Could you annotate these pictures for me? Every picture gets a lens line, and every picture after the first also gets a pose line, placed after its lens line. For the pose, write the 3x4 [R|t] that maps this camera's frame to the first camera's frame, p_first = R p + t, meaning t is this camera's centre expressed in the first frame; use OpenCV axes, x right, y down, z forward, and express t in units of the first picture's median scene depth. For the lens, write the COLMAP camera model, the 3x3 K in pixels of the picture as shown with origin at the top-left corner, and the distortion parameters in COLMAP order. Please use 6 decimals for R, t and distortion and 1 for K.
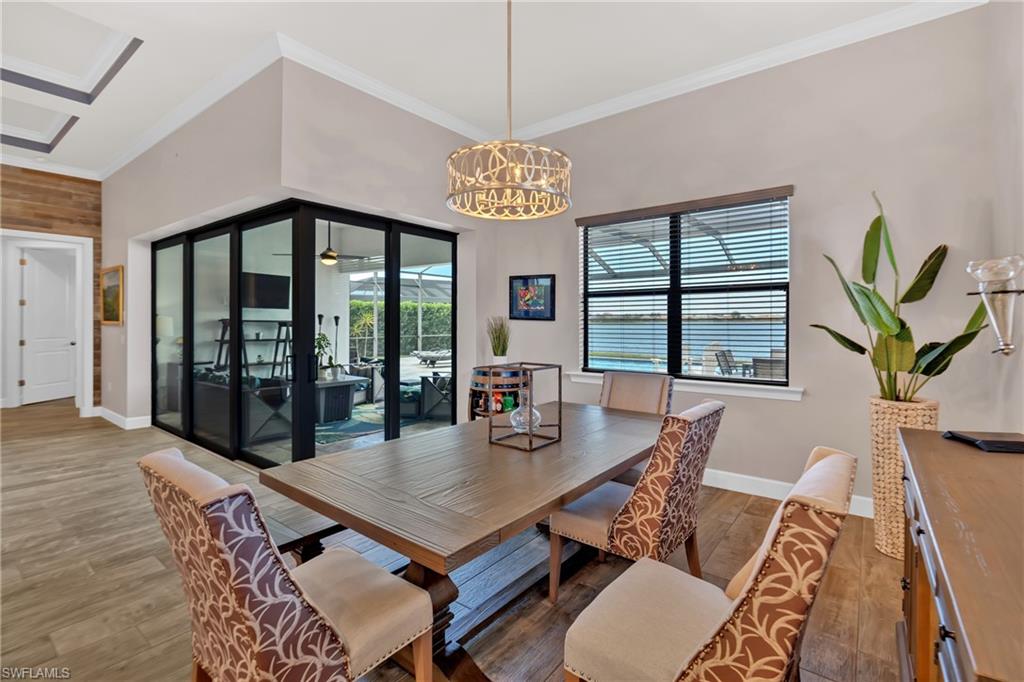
lens RADIAL K [[459.0, 0, 513.1], [0, 459.0, 325.0], [0, 0, 1]] dist [0.000571, -0.000169]
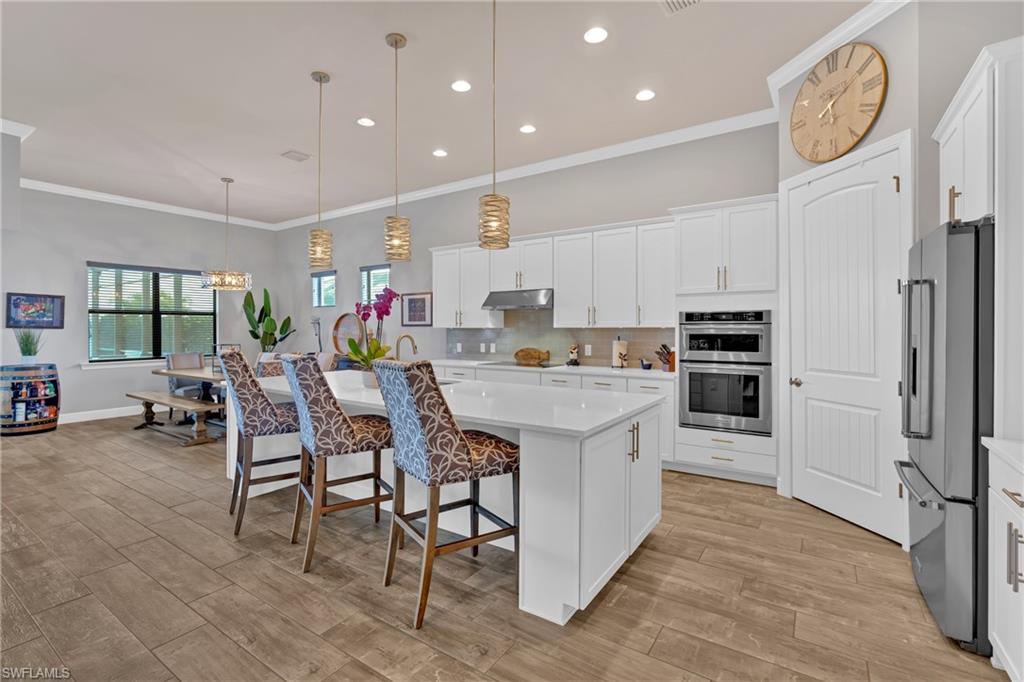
lens RADIAL K [[463.8, 0, 508.9], [0, 463.8, 334.5], [0, 0, 1]] dist [-0.027327, 0.008779]
pose [[-0.066319, -0.018479, 0.997627, -1.026908], [0.003061, 0.999820, 0.018723, -0.009940], [-0.997794, 0.004295, -0.066250, -0.210338]]
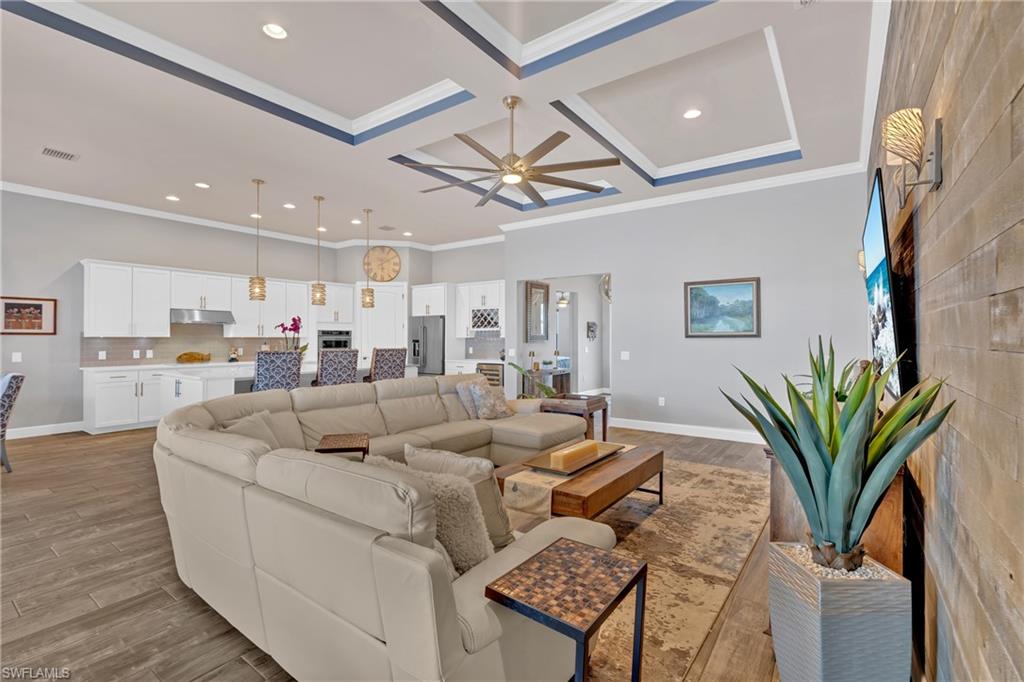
lens RADIAL K [[454.9, 0, 512.0], [0, 454.9, 341.0], [0, 0, 1]] dist [-0.001766, -0.000266]
pose [[-0.999317, -0.007093, -0.036264, -0.917939], [-0.007347, 0.999949, 0.006879, -0.010085], [0.036213, 0.007140, -0.999319, 0.948505]]
